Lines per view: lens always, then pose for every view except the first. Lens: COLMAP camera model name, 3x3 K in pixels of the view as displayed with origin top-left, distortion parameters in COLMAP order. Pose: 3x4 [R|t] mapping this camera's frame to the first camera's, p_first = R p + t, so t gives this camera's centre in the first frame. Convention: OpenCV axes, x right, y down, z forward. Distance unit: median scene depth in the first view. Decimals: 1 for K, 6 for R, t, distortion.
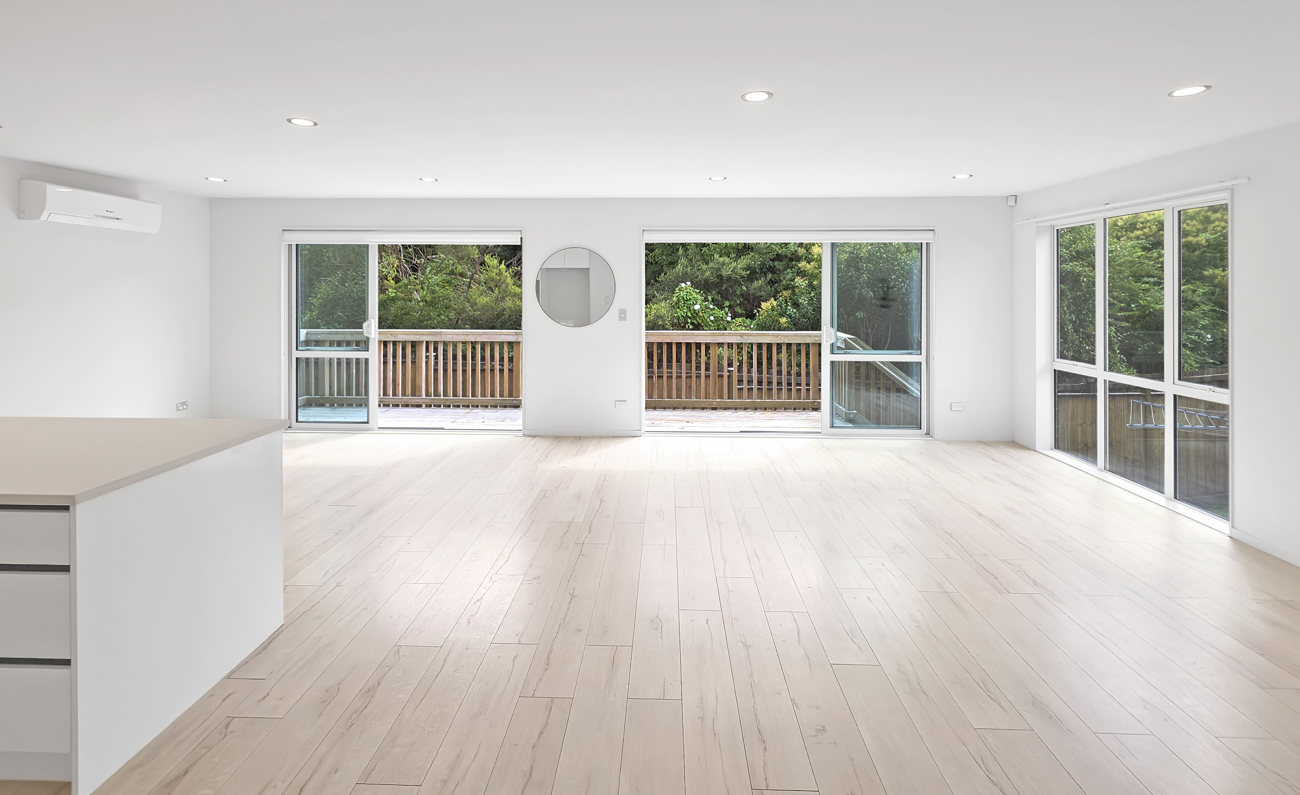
lens RADIAL K [[560.2, 0, 654.0], [0, 560.2, 294.7], [0, 0, 1]] dist [-0.000981, -0.000473]
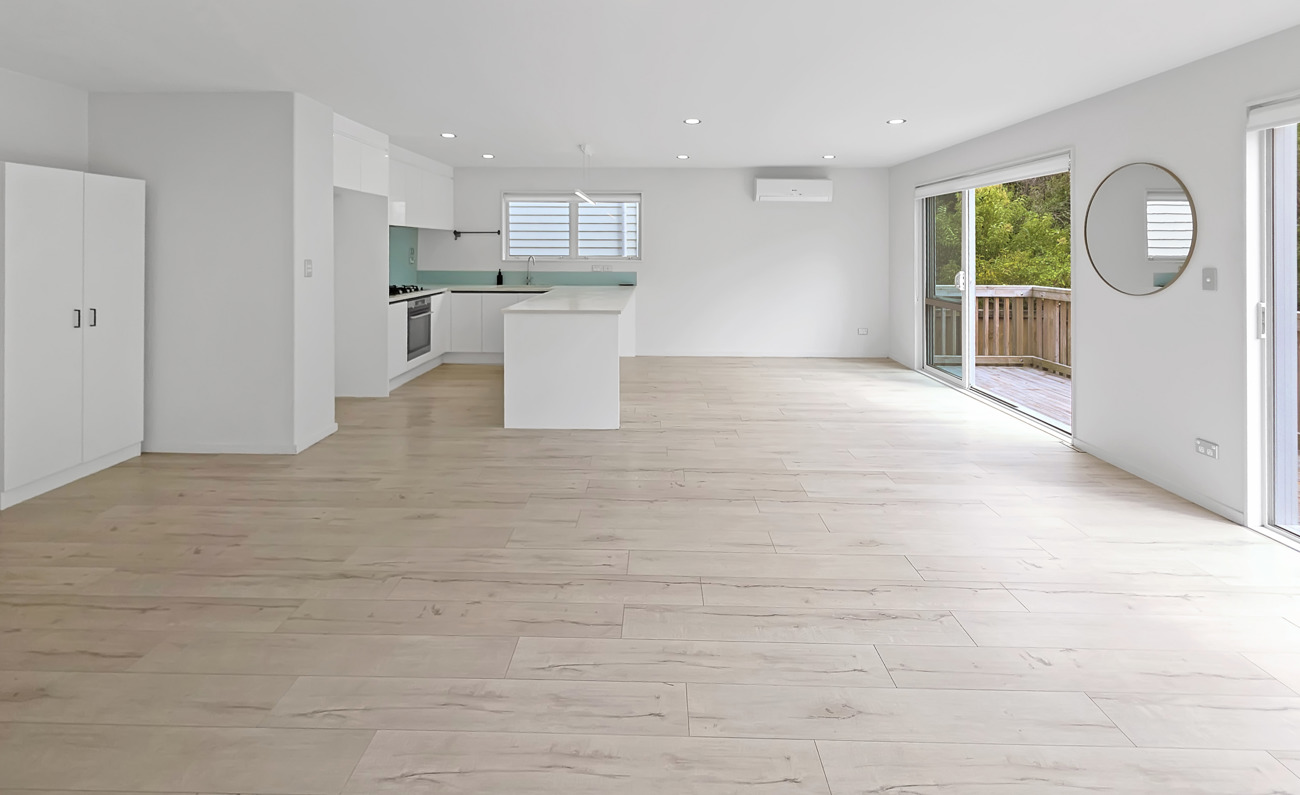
lens RADIAL K [[574.8, 0, 647.3], [0, 574.8, 249.0], [0, 0, 1]] dist [-0.000416, -0.000803]
pose [[0.004046, -0.002814, -0.999988, 0.472201], [-0.016038, 0.999867, -0.002879, 0.018272], [0.999863, 0.016049, 0.004000, 0.462363]]
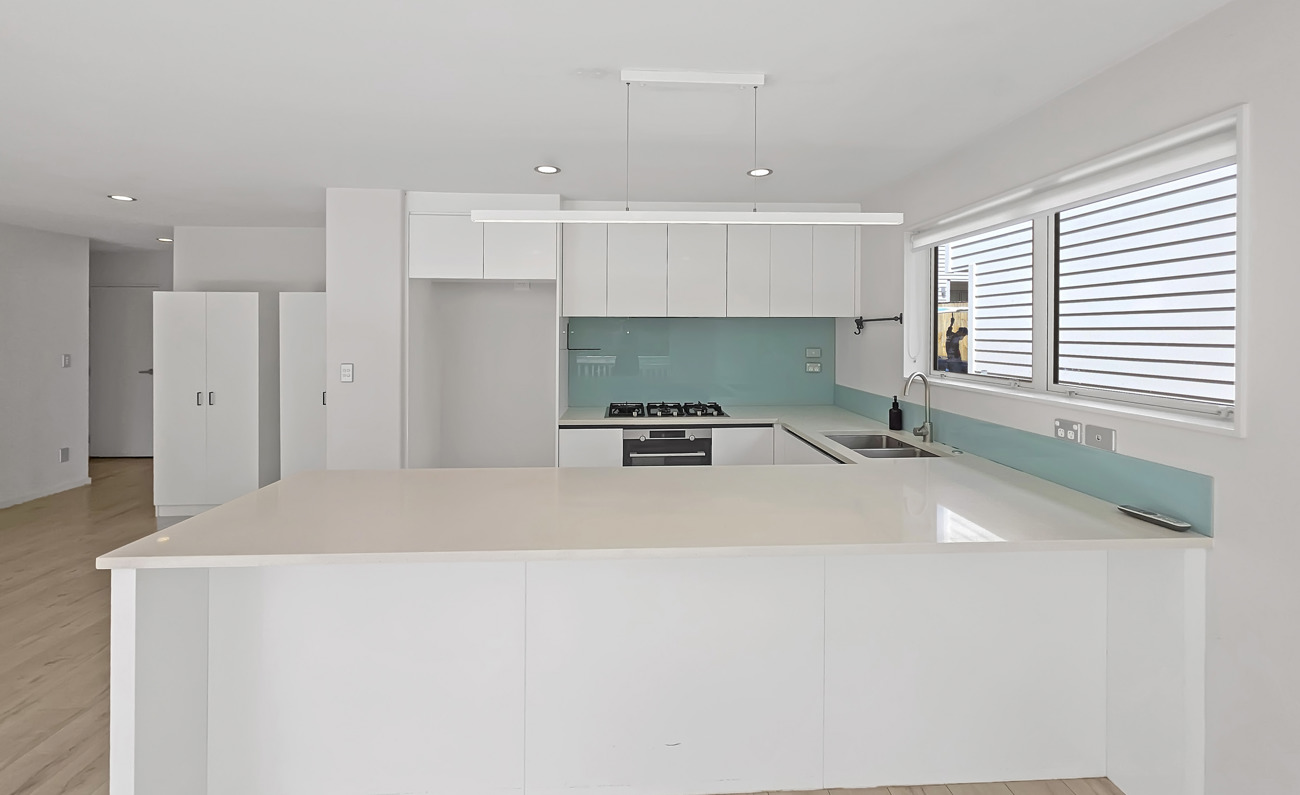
lens RADIAL K [[552.0, 0, 646.1], [0, 552.0, 333.0], [0, 0, 1]] dist [0.000450, 0.000023]
pose [[-0.998119, -0.010523, -0.060388, -0.510357], [-0.011221, 0.999874, 0.011227, -0.005769], [0.060262, 0.011884, -0.998112, 0.695233]]
